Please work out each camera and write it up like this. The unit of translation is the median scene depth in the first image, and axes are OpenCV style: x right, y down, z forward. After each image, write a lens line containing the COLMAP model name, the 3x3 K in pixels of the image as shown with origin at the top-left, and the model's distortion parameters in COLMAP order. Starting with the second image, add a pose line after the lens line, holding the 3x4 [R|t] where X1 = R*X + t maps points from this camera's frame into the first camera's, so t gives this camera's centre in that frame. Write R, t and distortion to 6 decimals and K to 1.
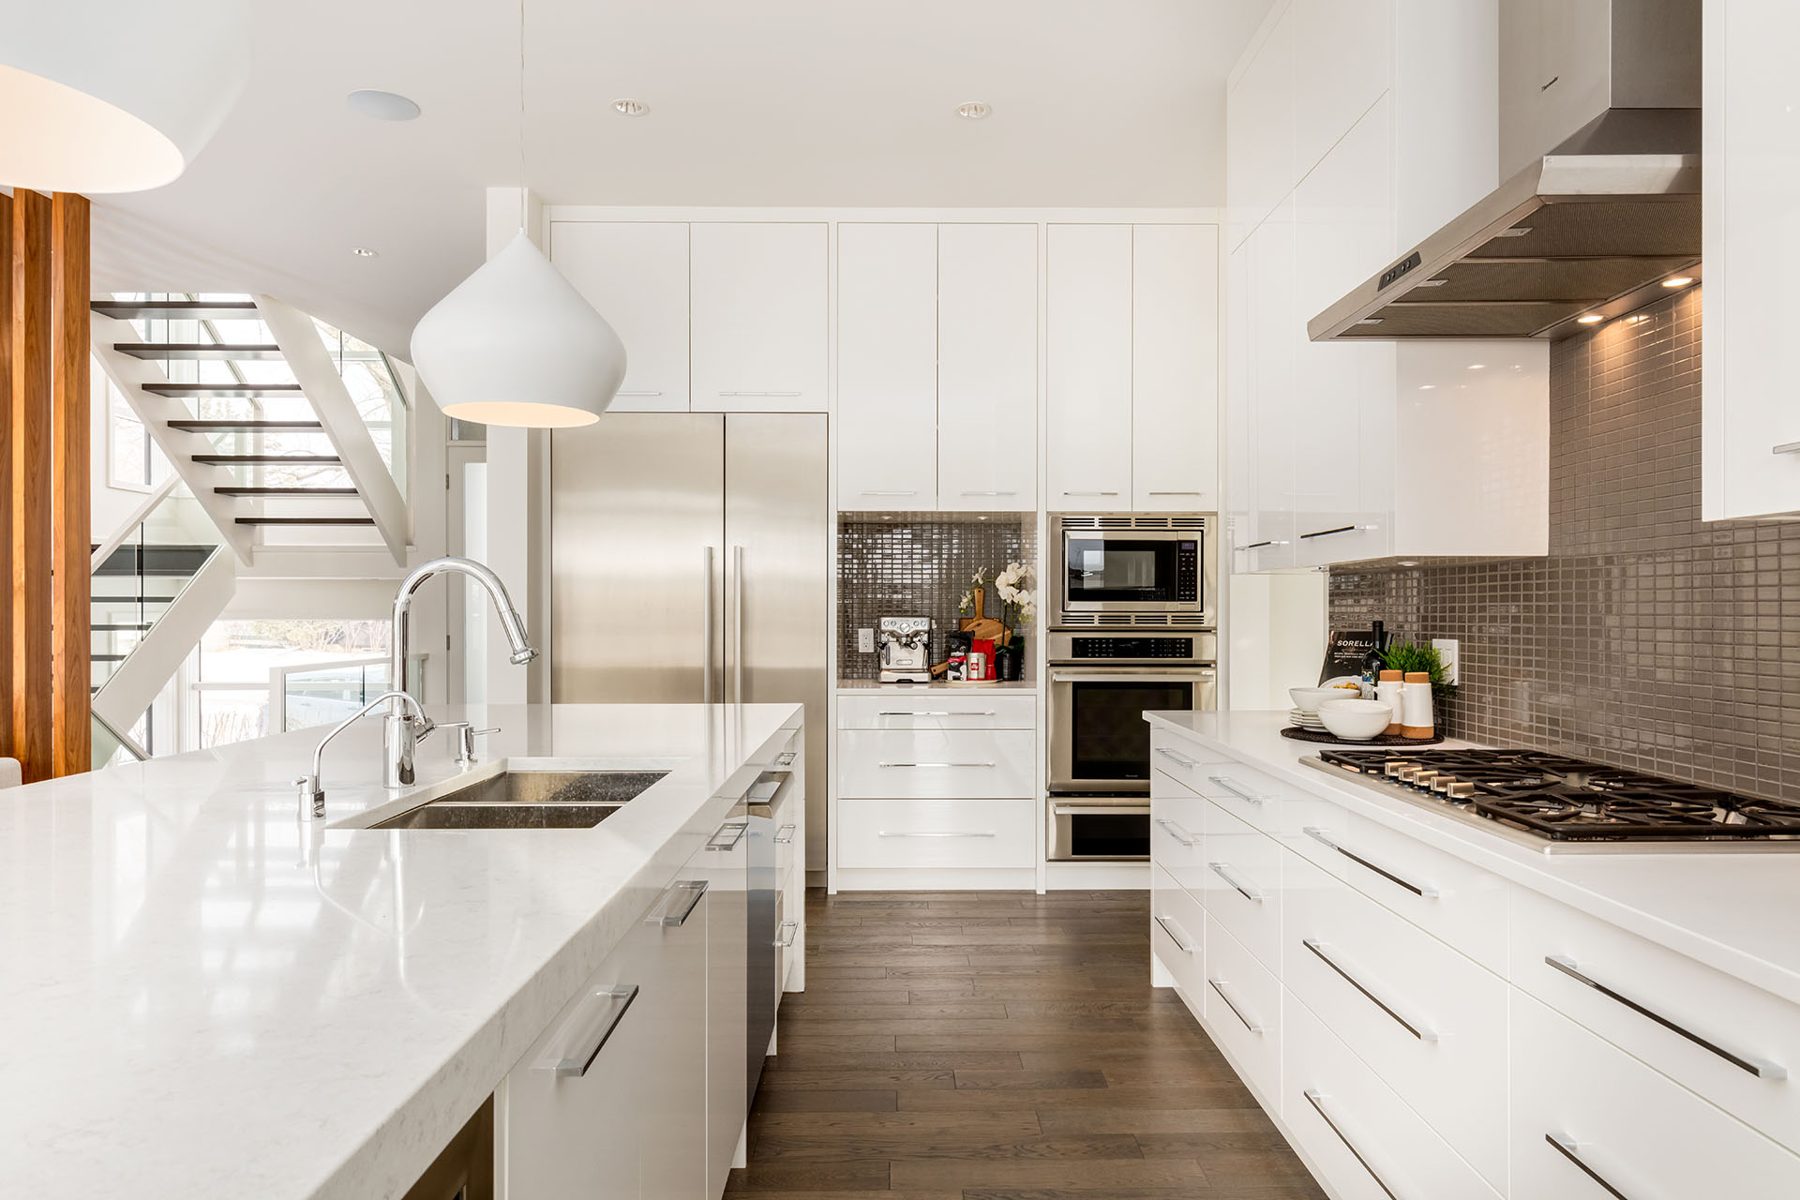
lens RADIAL K [[1106.7, 0, 892.2], [0, 1106.7, 613.9], [0, 0, 1]] dist [-0.010817, -0.001267]
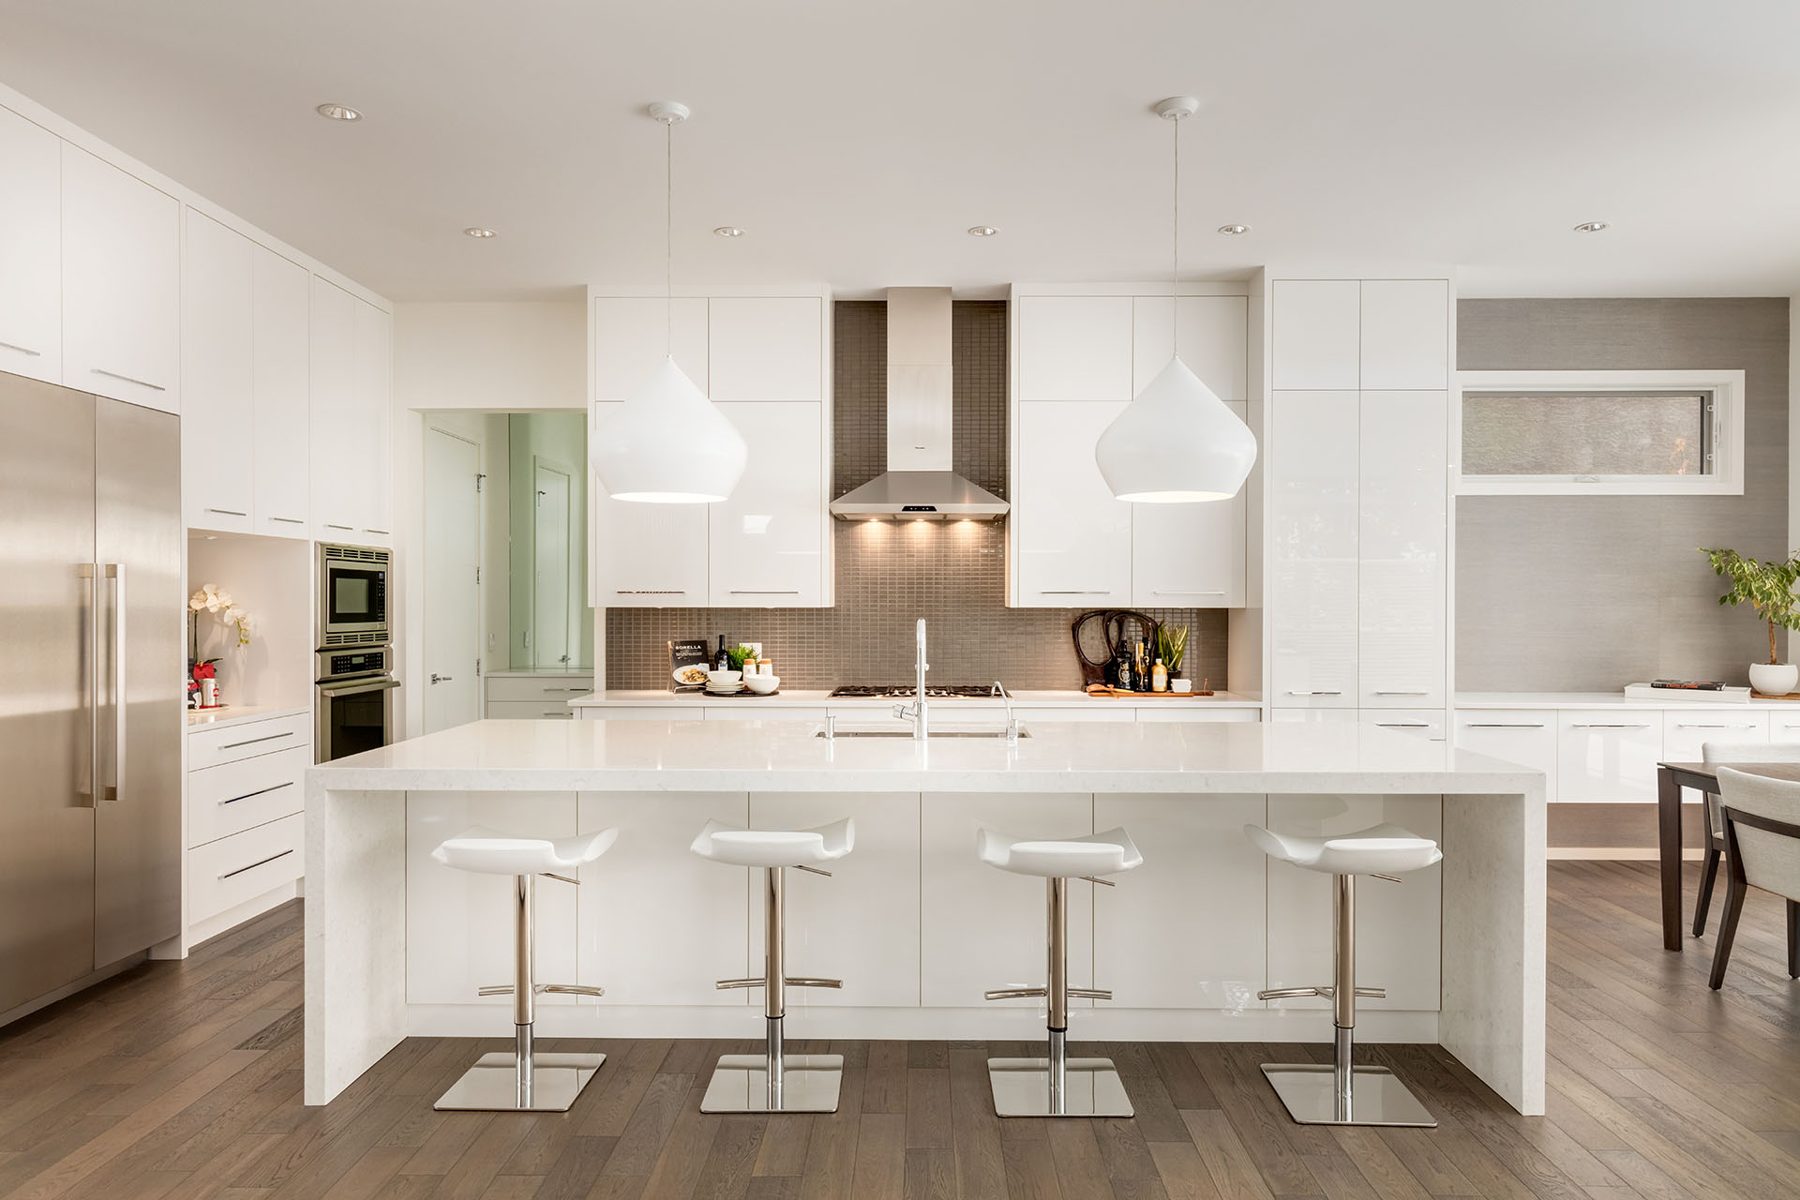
lens RADIAL K [[1106.7, 0, 901.1], [0, 1106.7, 603.3], [0, 0, 1]] dist [-0.010817, -0.001267]
pose [[0.009607, -0.000550, 0.999954, -0.933115], [0.001891, 0.999998, 0.000532, -0.031155], [-0.999952, 0.001886, 0.009608, 0.420086]]
